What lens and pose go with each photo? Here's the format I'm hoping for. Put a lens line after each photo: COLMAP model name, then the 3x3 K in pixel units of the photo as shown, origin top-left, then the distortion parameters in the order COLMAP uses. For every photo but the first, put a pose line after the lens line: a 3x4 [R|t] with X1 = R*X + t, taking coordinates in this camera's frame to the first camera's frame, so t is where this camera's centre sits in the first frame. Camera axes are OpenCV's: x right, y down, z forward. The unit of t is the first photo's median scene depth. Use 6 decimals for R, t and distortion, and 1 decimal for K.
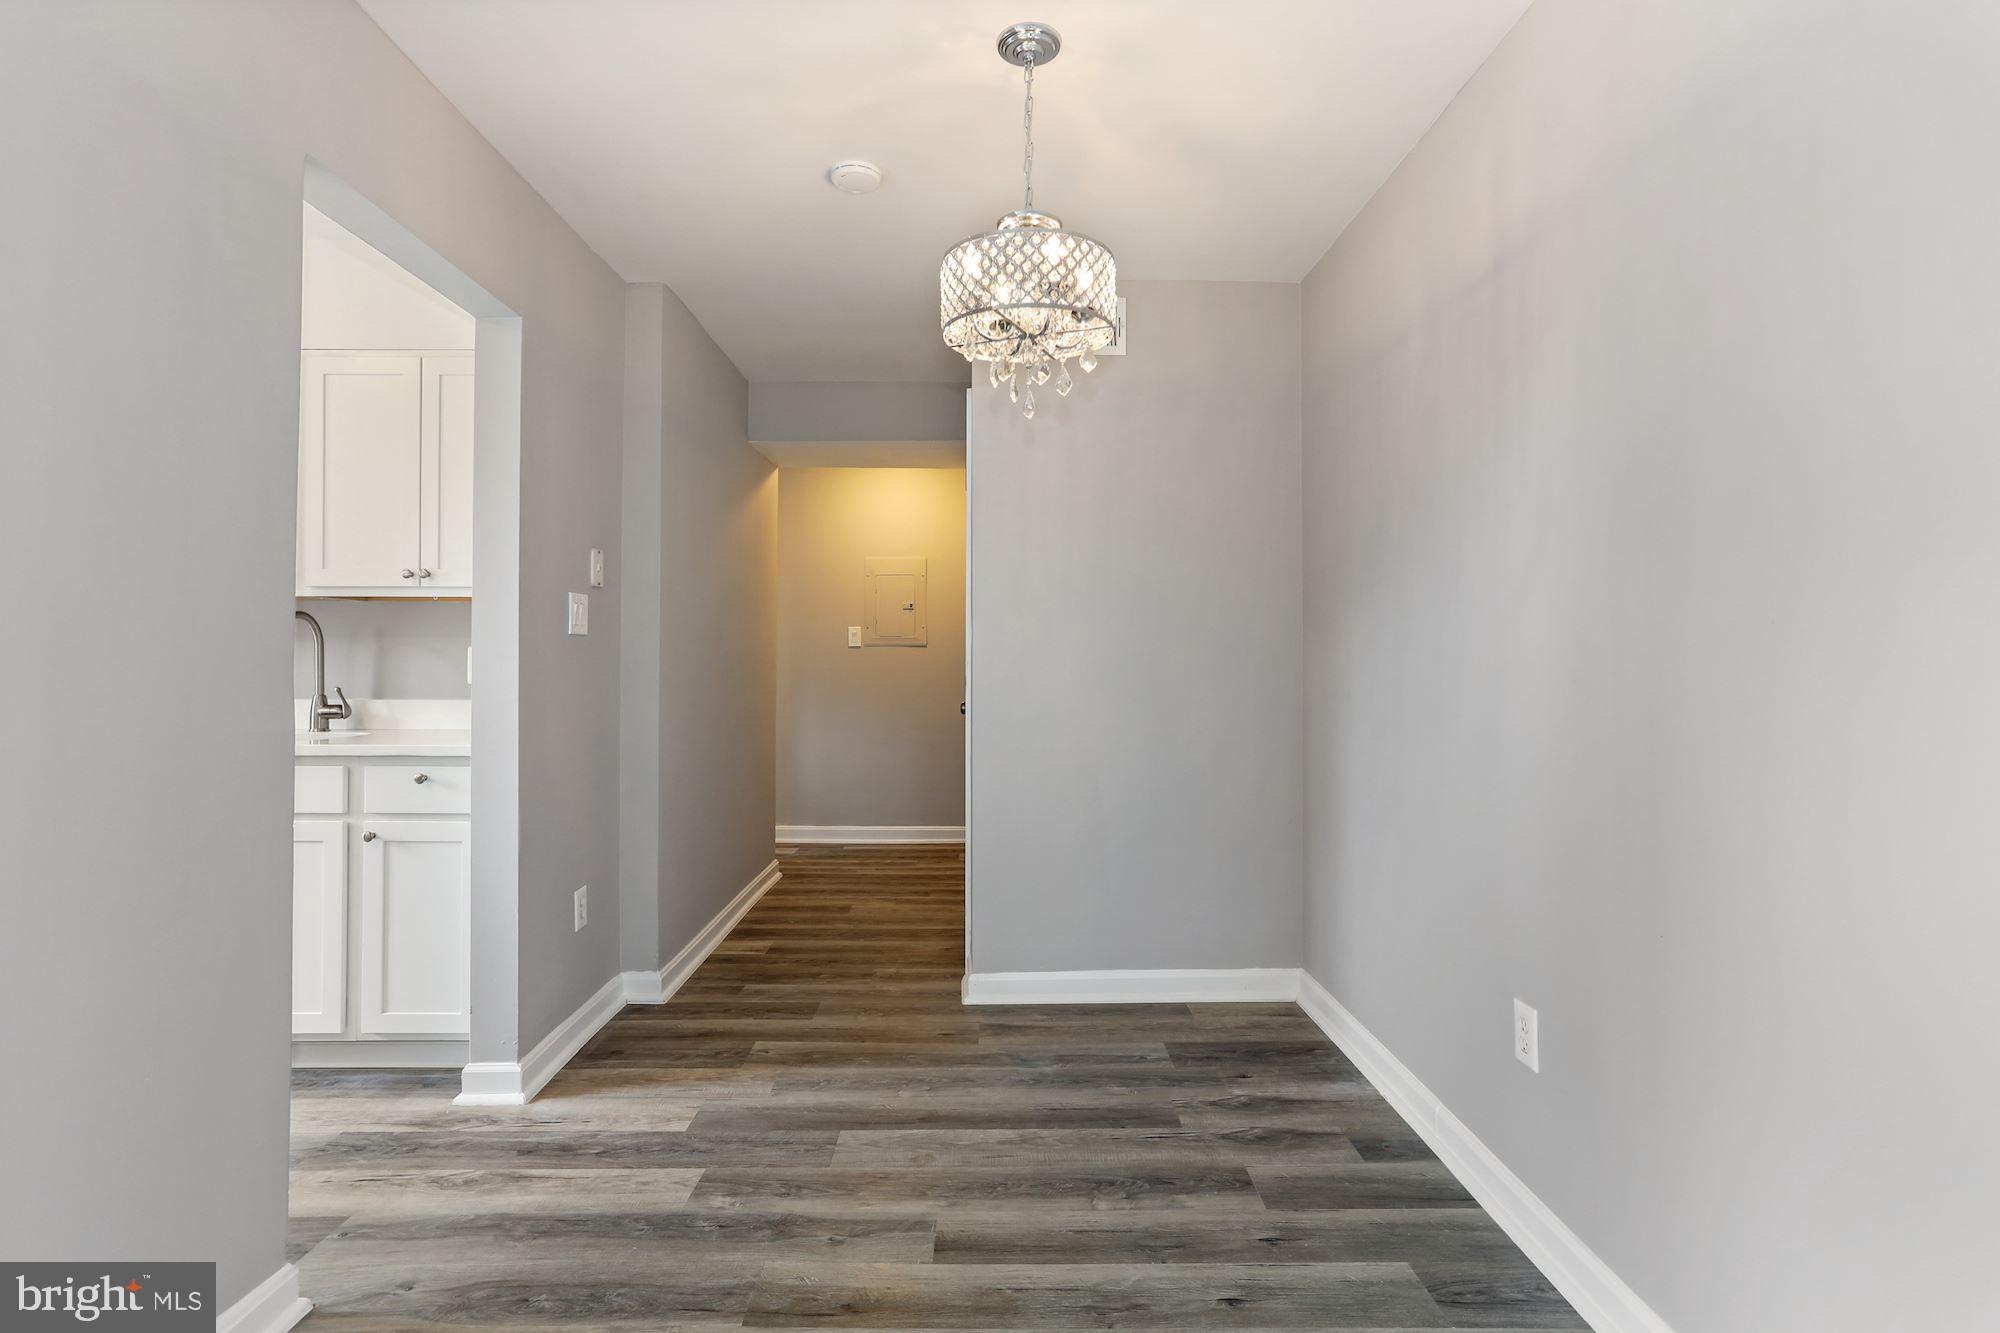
lens RADIAL K [[984.3, 0, 987.6], [0, 984.3, 651.7], [0, 0, 1]] dist [-0.055079, 0.039789]
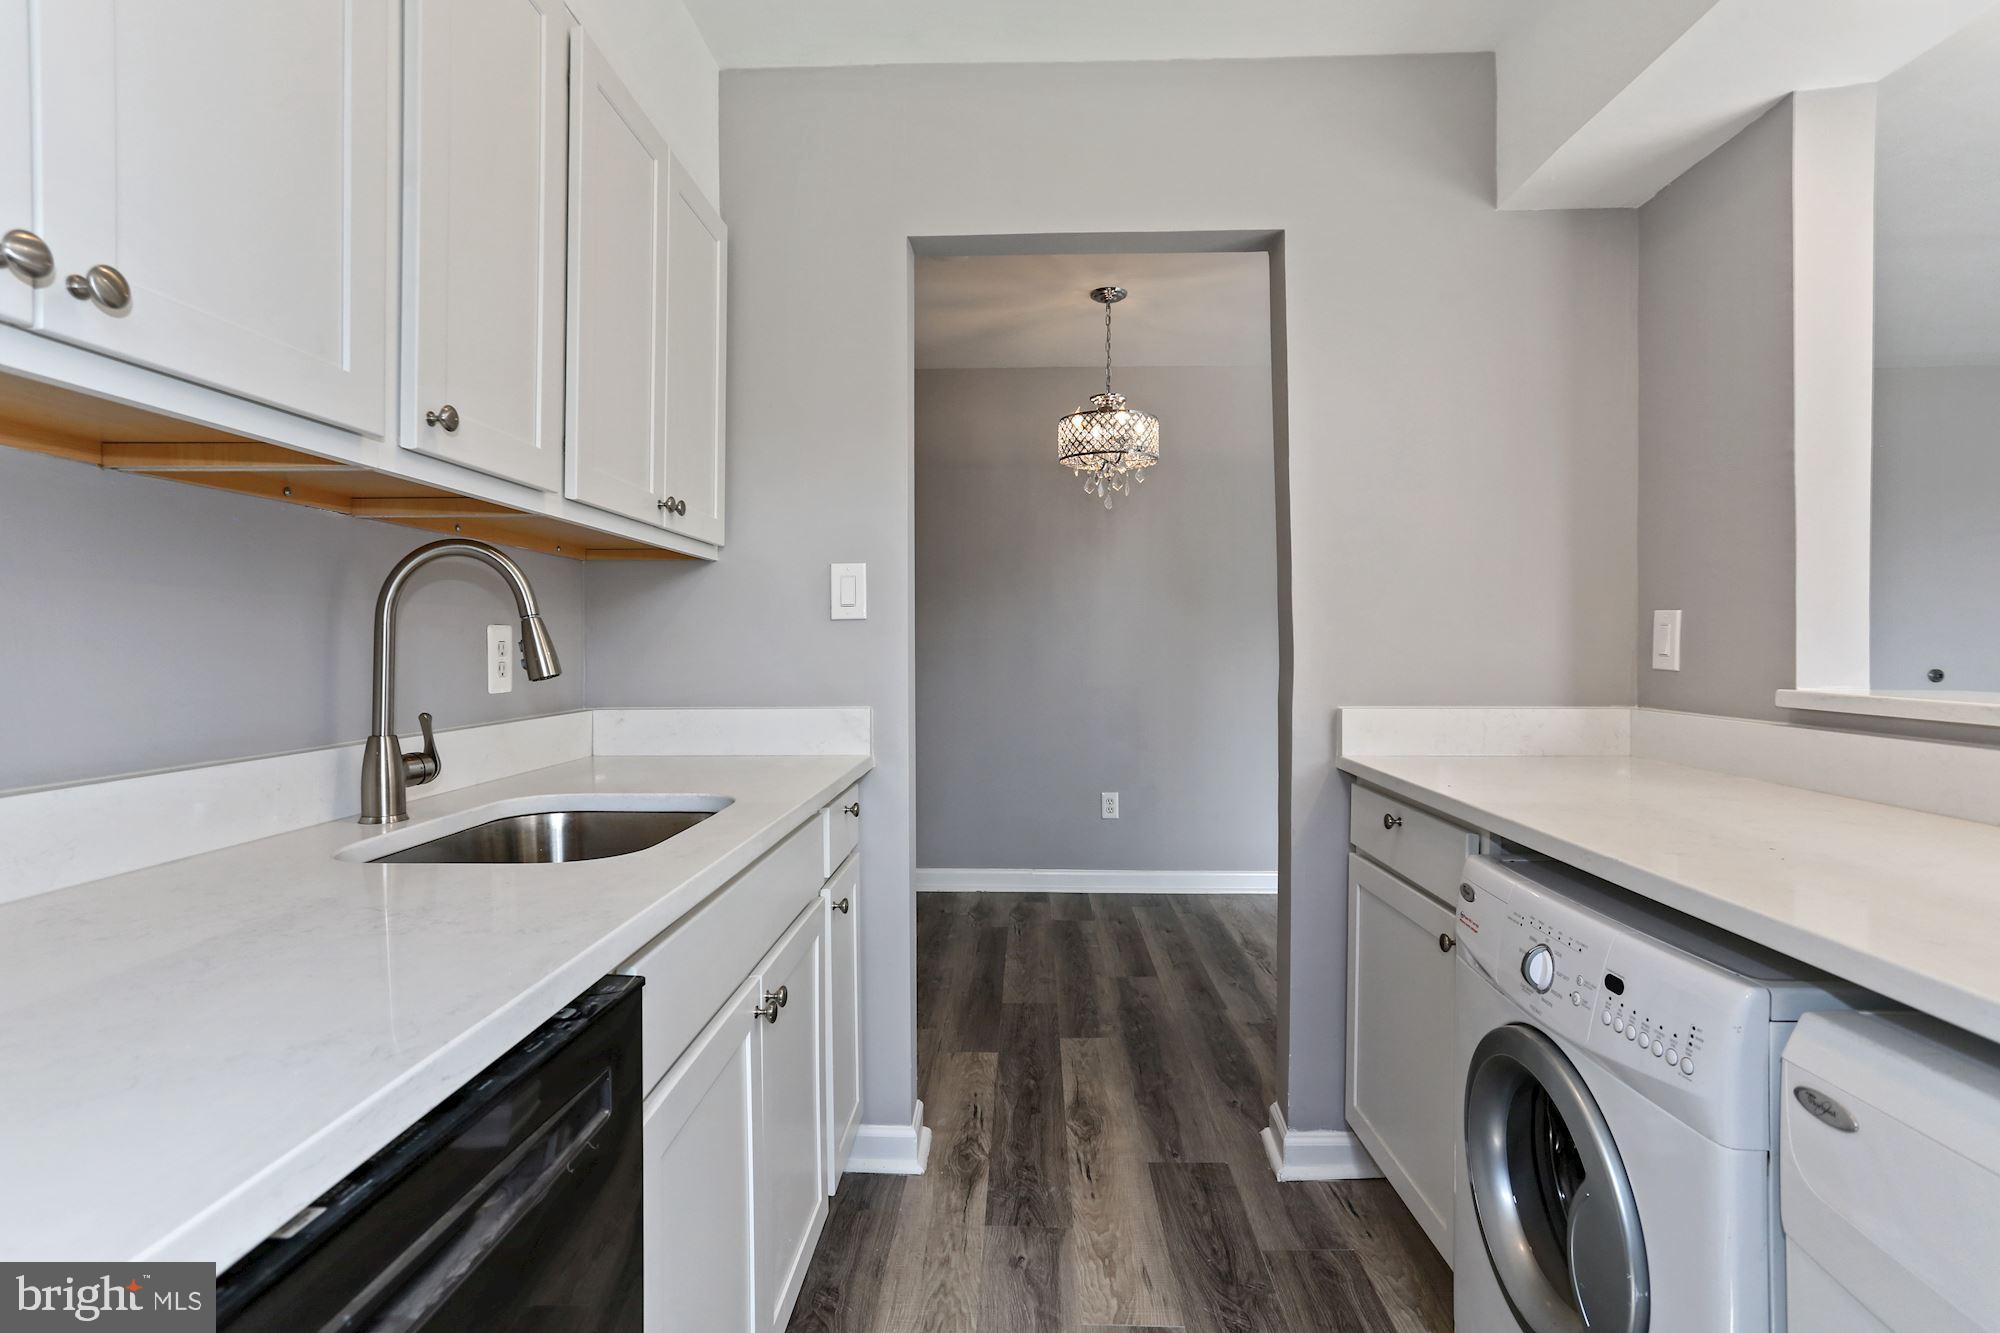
lens RADIAL K [[1029.1, 0, 1000.0], [0, 1029.1, 666.5], [0, 0, 1]] dist [-0.062637, 0.046638]
pose [[0.022828, -0.025607, 0.999411, -1.626562], [-0.001073, 0.999671, 0.025638, 0.005163], [-0.999739, -0.001657, 0.022793, 1.043996]]
